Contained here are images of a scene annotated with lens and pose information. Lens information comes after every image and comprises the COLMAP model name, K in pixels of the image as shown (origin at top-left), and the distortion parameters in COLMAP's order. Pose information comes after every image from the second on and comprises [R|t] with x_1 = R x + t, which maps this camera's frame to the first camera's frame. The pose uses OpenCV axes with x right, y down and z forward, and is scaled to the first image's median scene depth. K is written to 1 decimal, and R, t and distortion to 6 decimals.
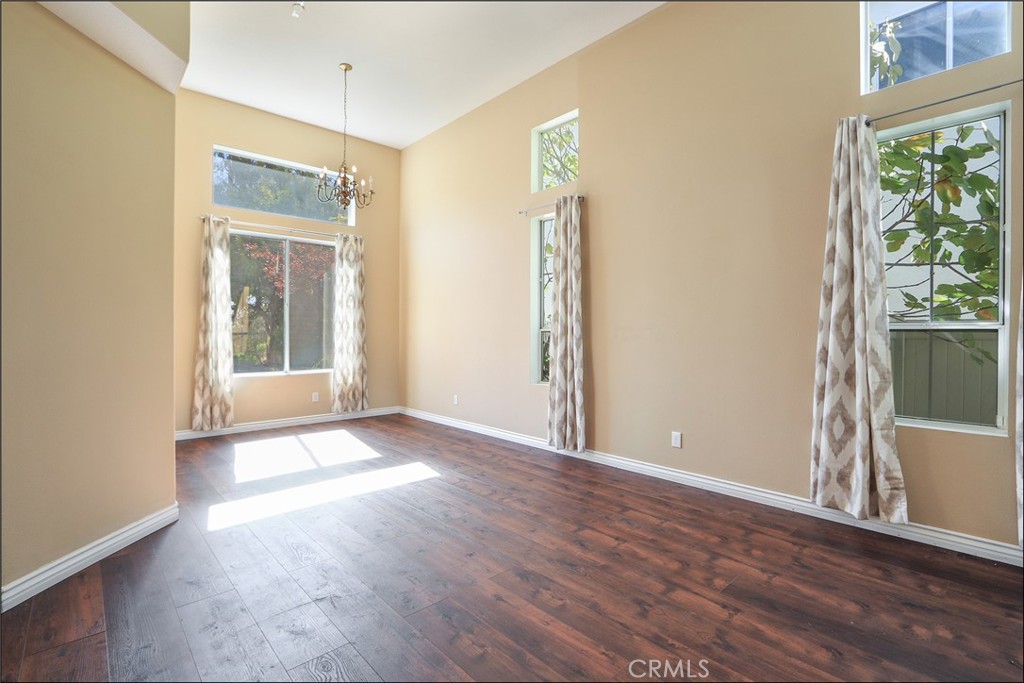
lens RADIAL K [[477.3, 0, 504.2], [0, 477.3, 335.6], [0, 0, 1]] dist [0.000698, -0.006559]
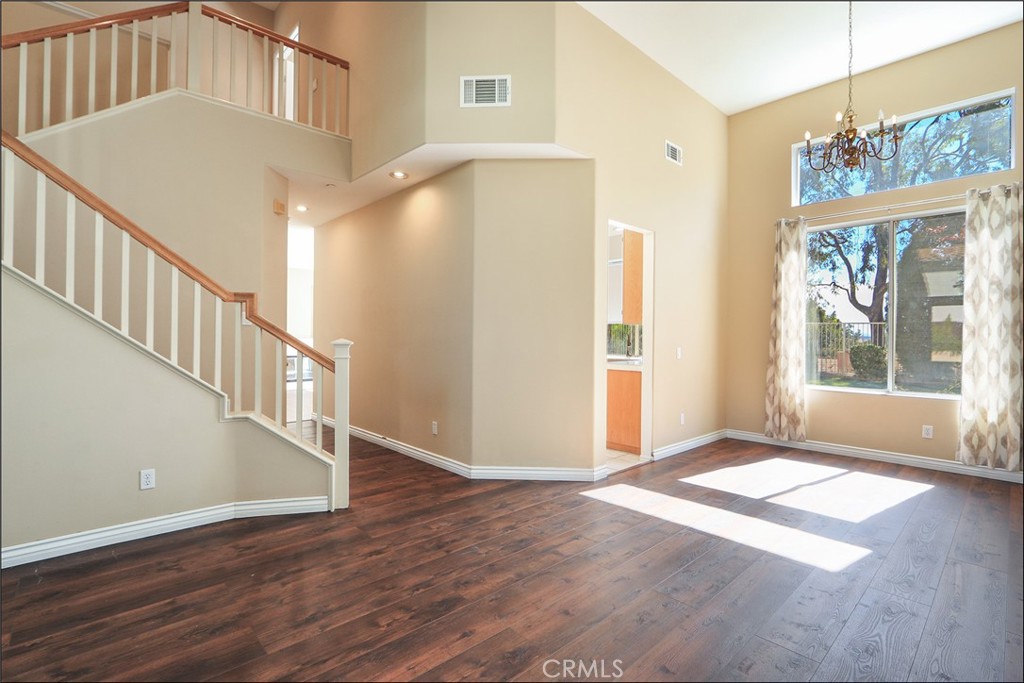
lens RADIAL K [[477.3, 0, 504.2], [0, 477.3, 335.6], [0, 0, 1]] dist [0.000698, -0.006559]
pose [[0.002412, -0.000651, -0.999997, 0.441533], [-0.018529, 0.999828, -0.000695, -0.004157], [0.999825, 0.018530, 0.002399, 0.529976]]
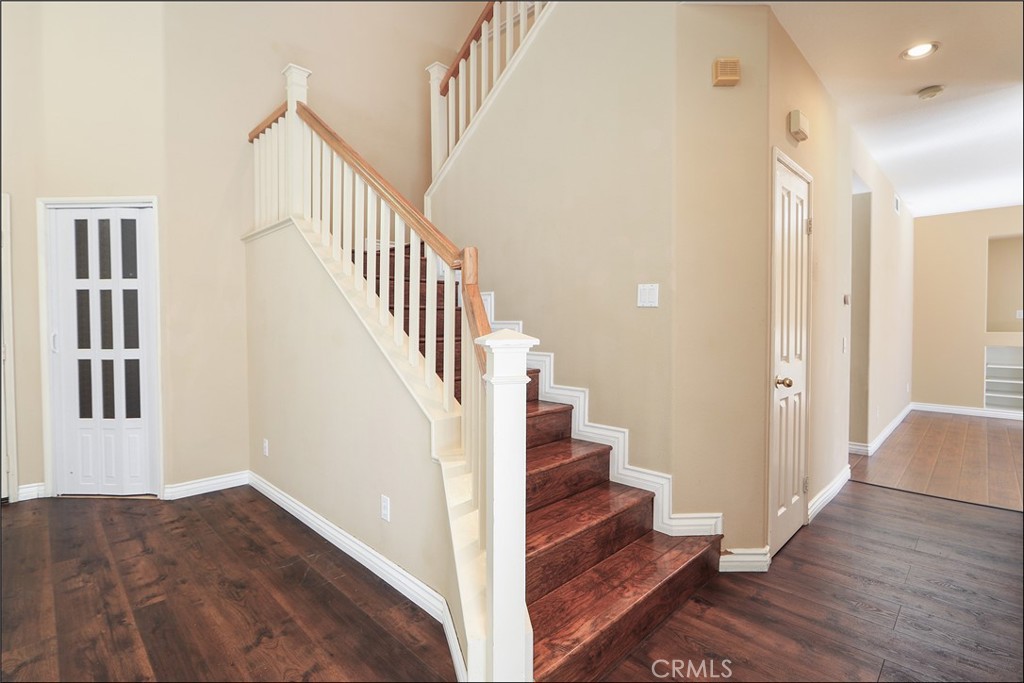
lens RADIAL K [[477.3, 0, 504.2], [0, 477.3, 335.6], [0, 0, 1]] dist [0.000698, -0.006559]
pose [[-0.999223, -0.000710, -0.039410, -0.324578], [-0.001845, 0.999584, 0.028778, -0.000789], [0.039373, 0.028829, -0.998809, 0.564024]]
